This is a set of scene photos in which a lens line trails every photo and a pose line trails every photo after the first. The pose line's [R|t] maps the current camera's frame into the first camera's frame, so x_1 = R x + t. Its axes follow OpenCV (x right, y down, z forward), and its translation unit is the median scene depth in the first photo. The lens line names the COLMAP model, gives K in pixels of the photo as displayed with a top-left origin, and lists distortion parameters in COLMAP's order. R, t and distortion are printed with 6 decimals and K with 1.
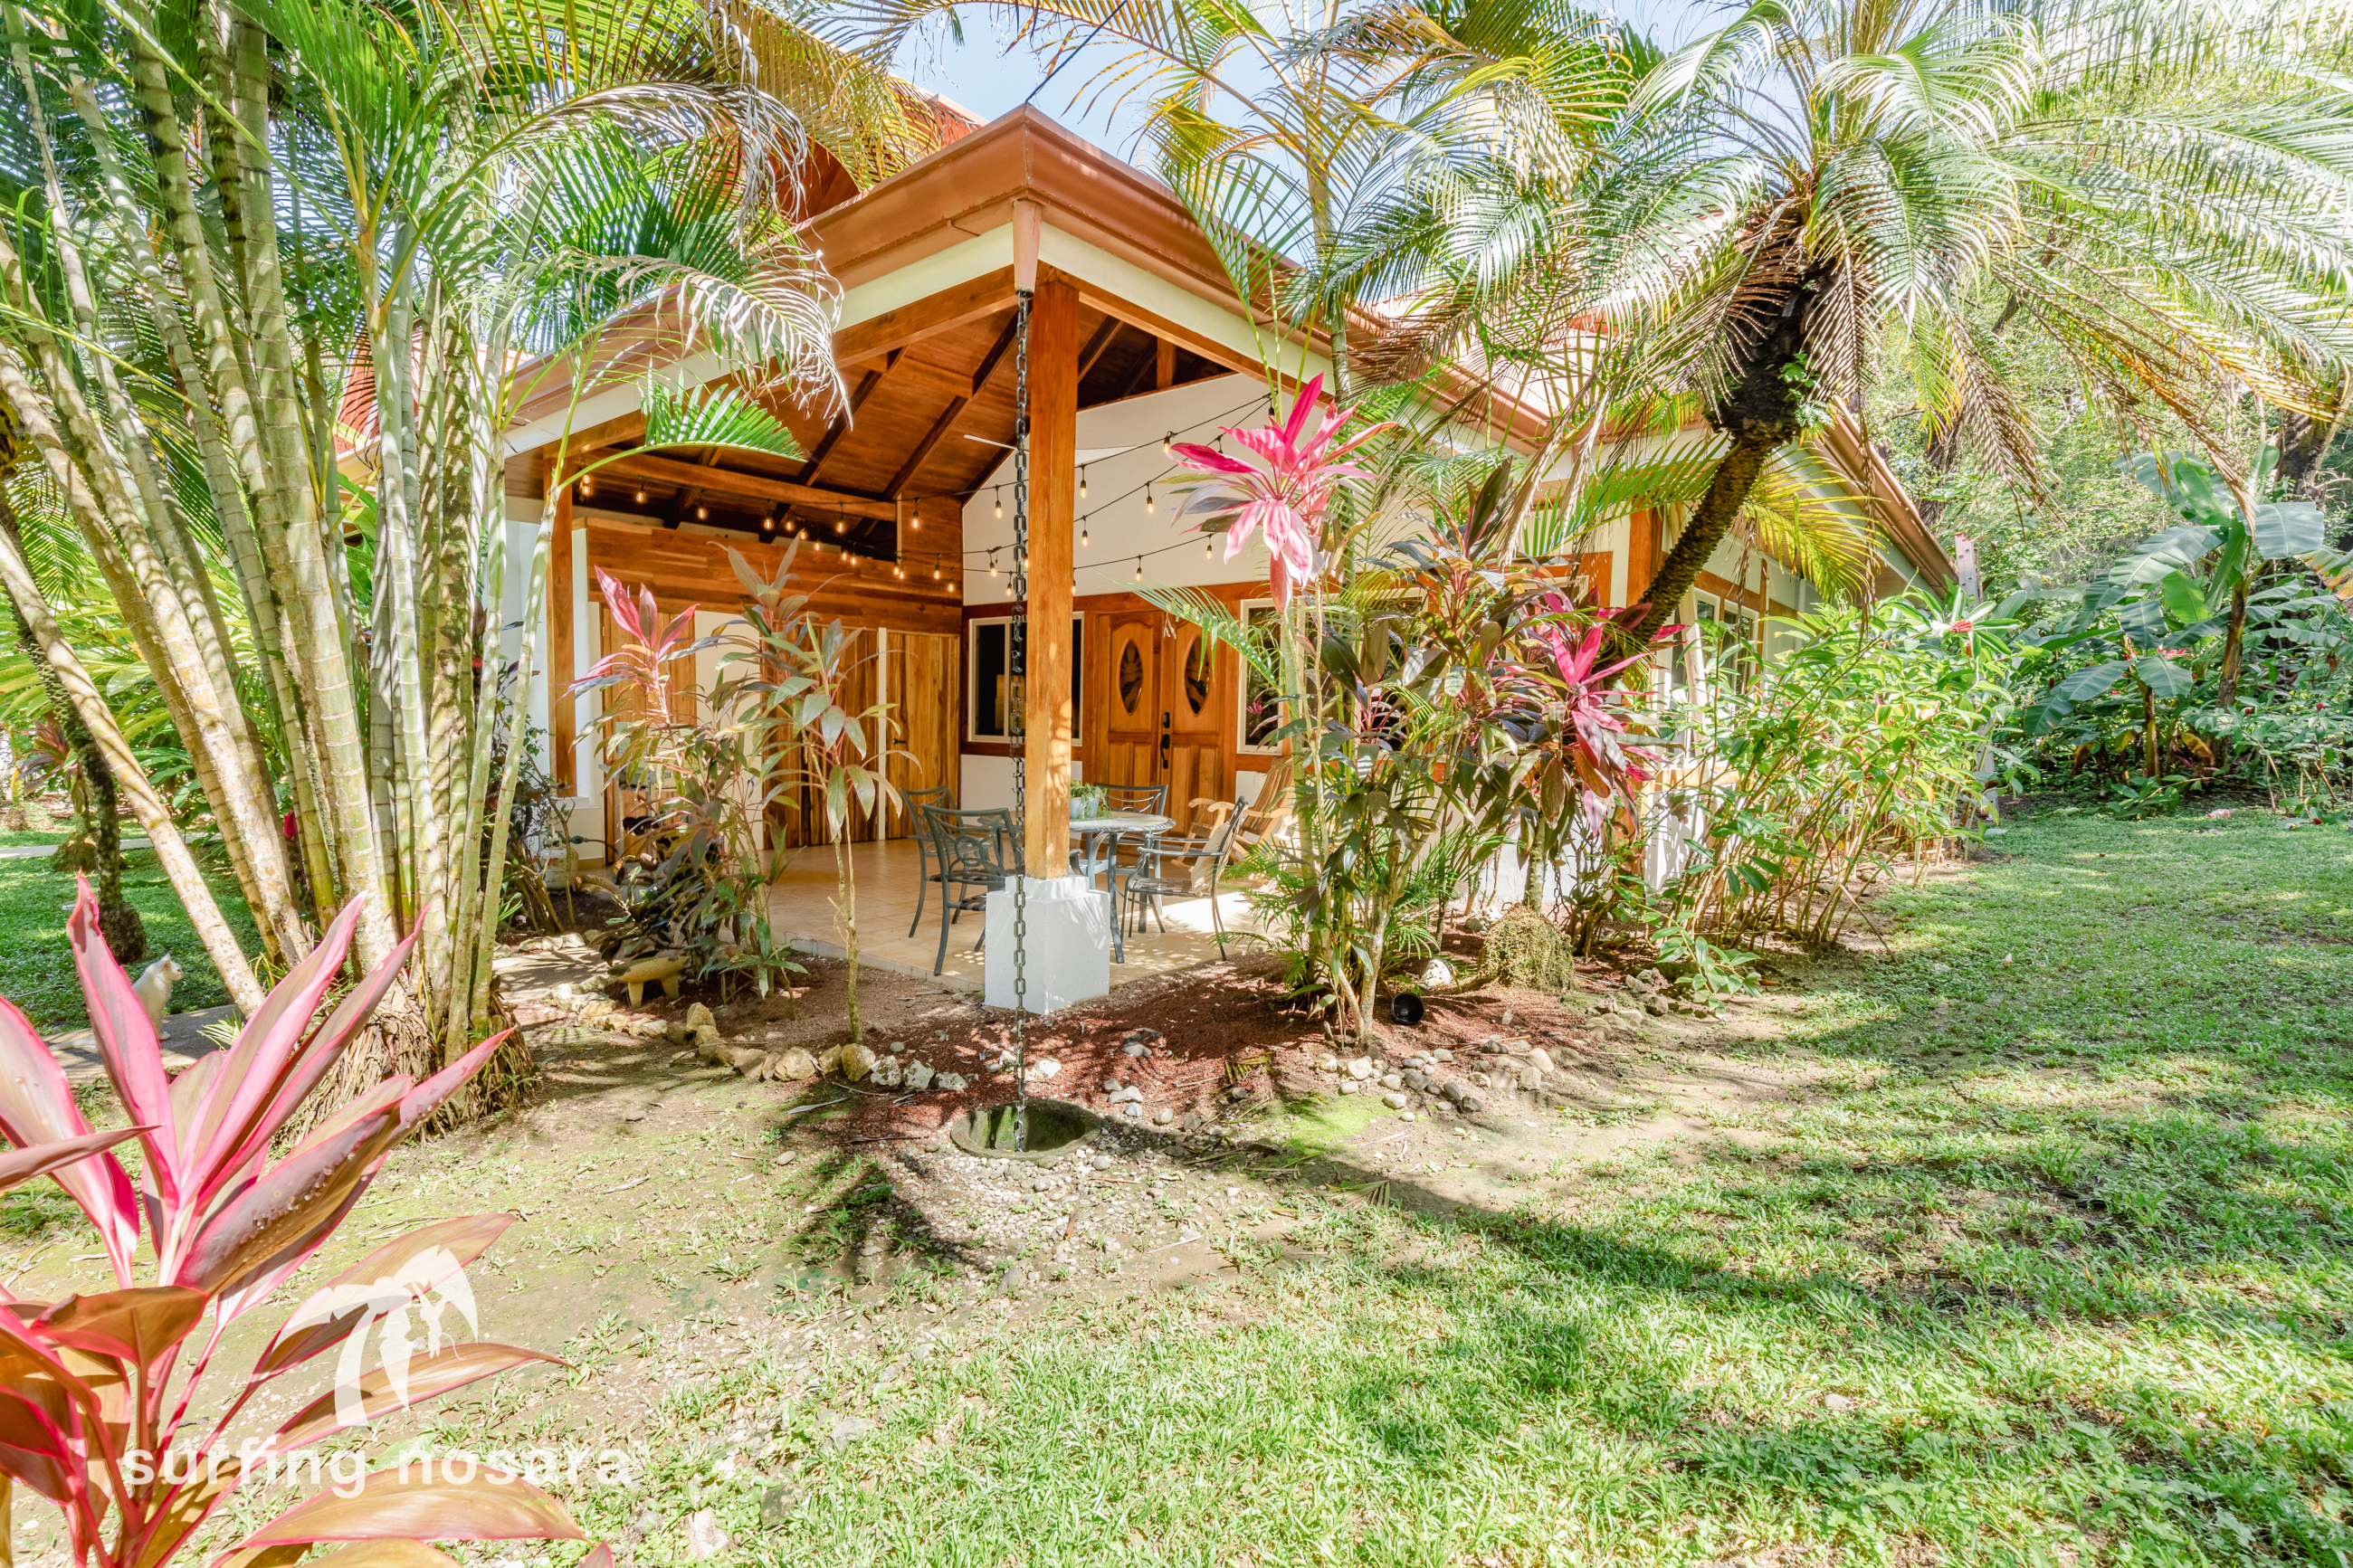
lens RADIAL K [[1073.4, 0, 1192.6], [0, 1073.4, 793.9], [0, 0, 1]] dist [0.018255, -0.000521]
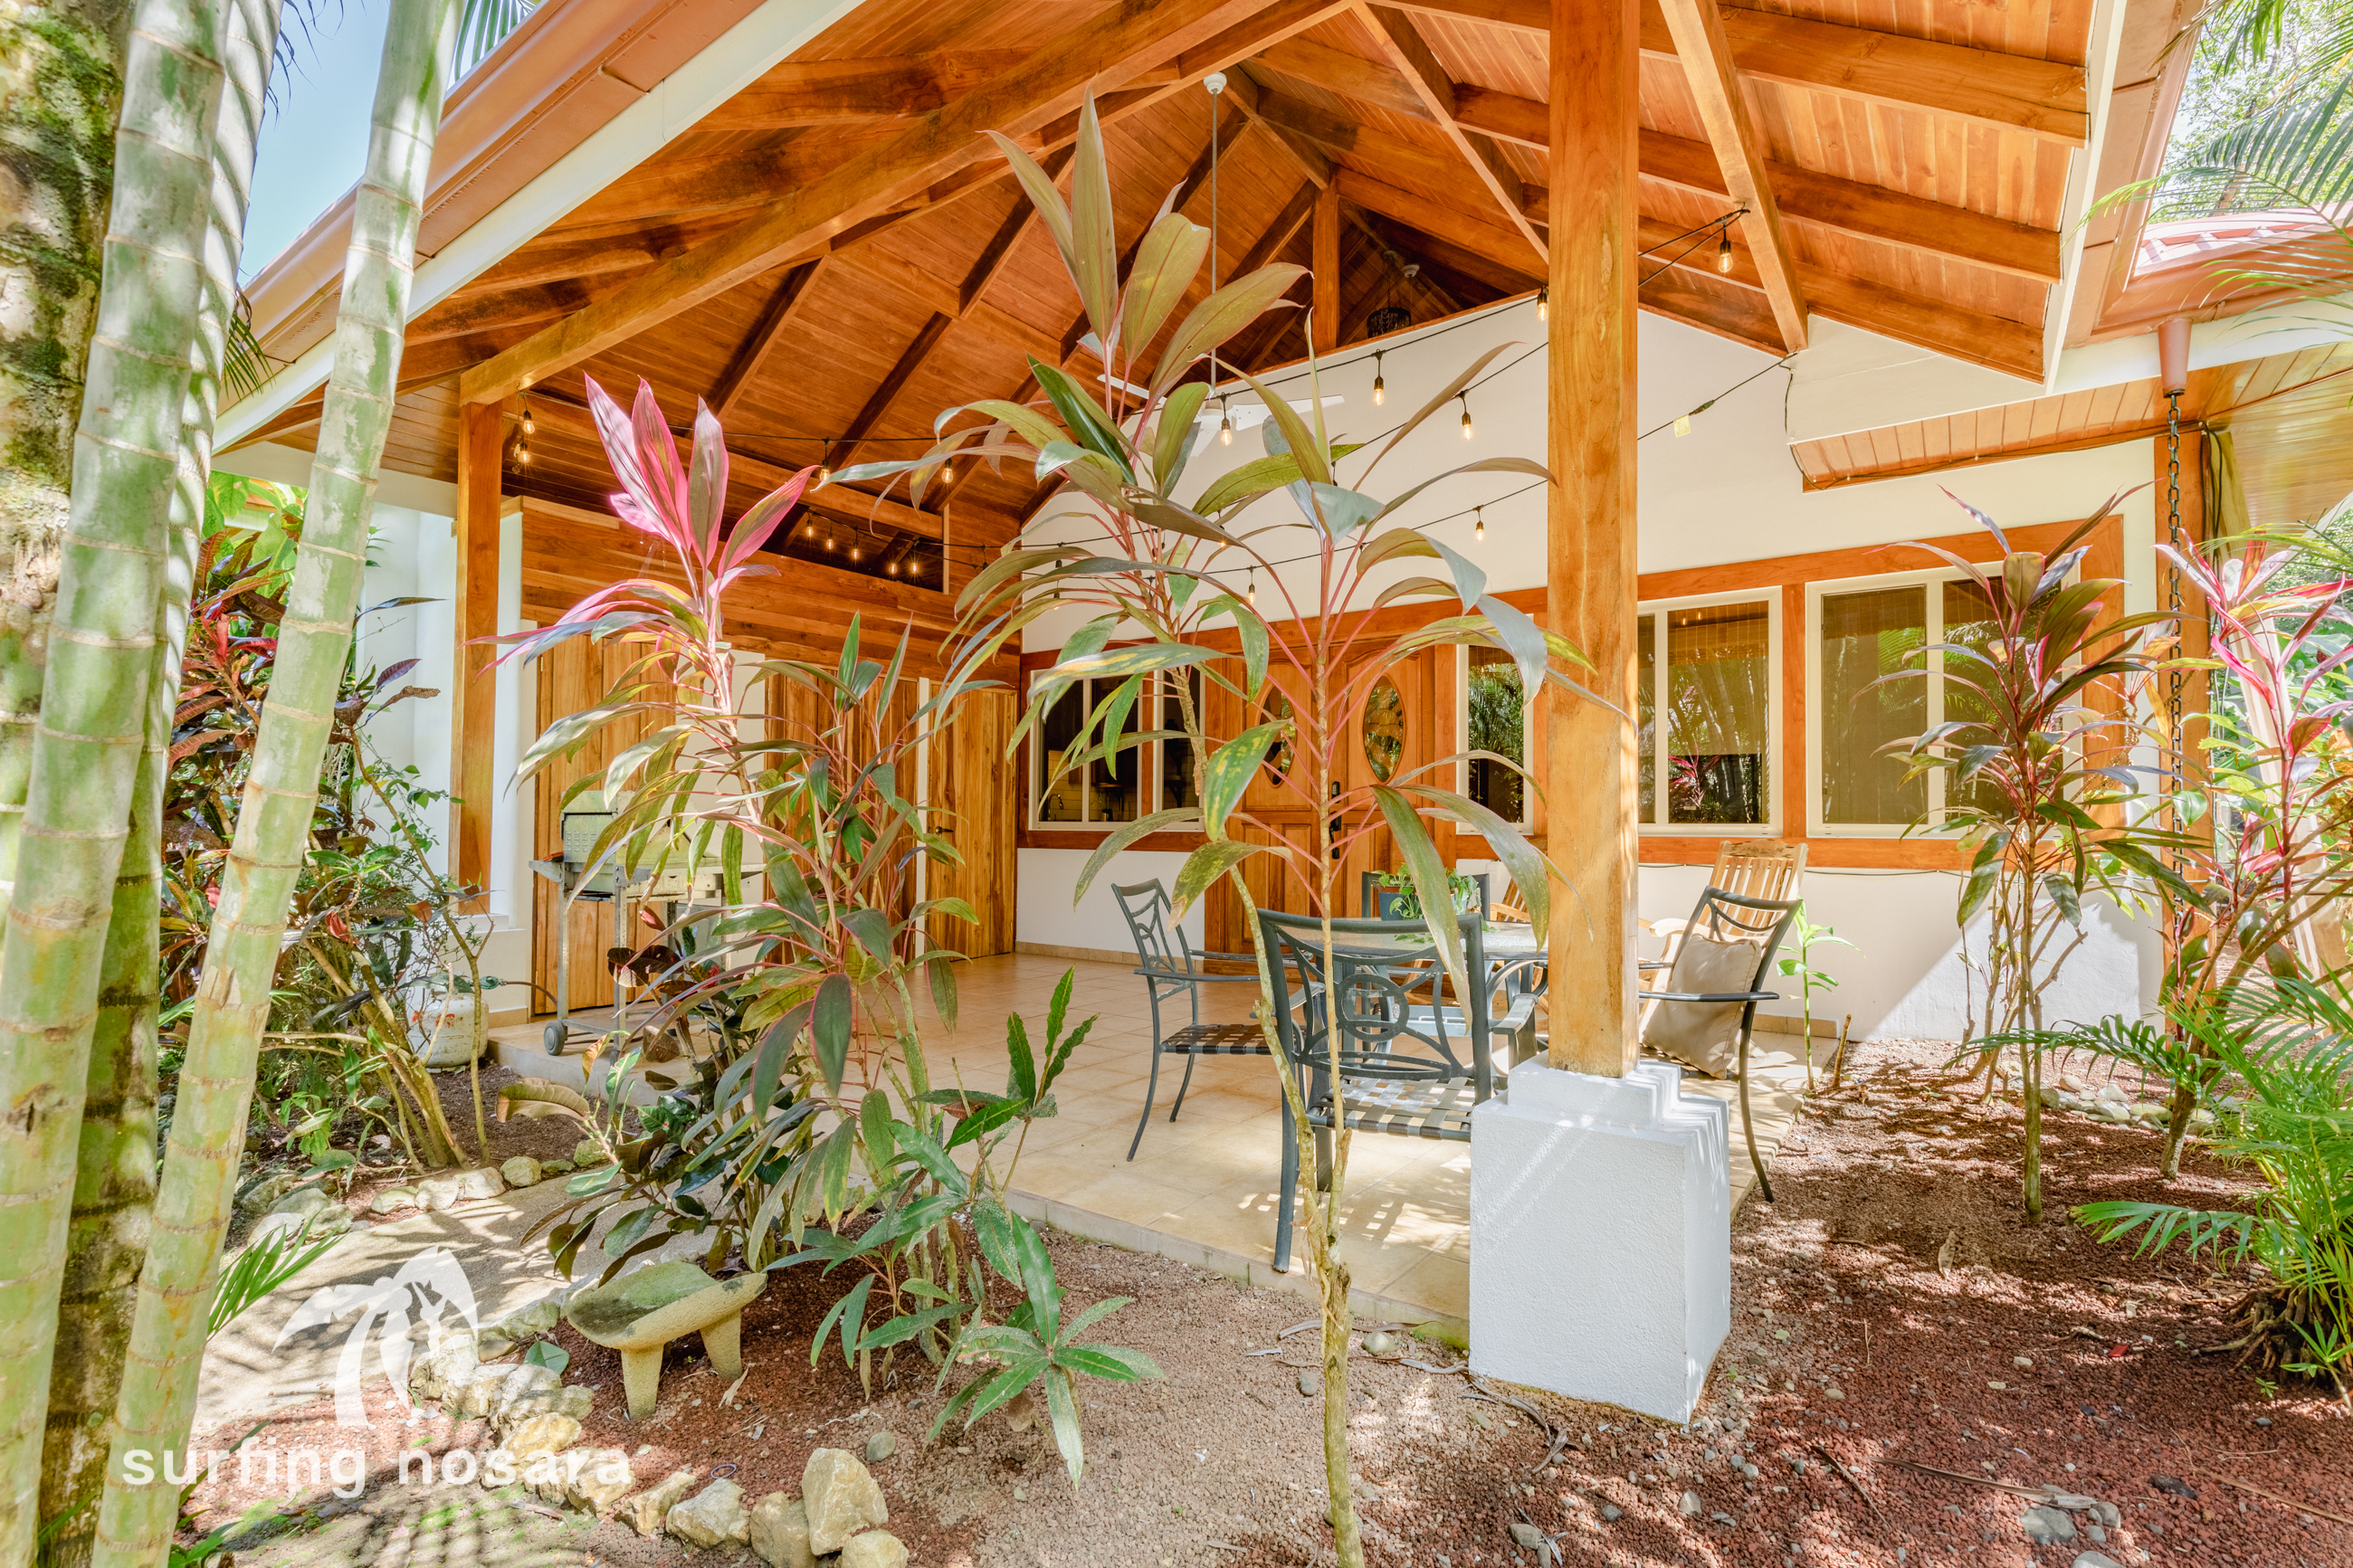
lens RADIAL K [[1073.4, 0, 1185.5], [0, 1073.4, 798.3], [0, 0, 1]] dist [0.018255, -0.000521]
pose [[0.997883, -0.009118, 0.064397, -0.184258], [0.015288, 0.995267, -0.095965, 0.002802], [-0.063217, 0.096746, 0.993299, 0.305275]]
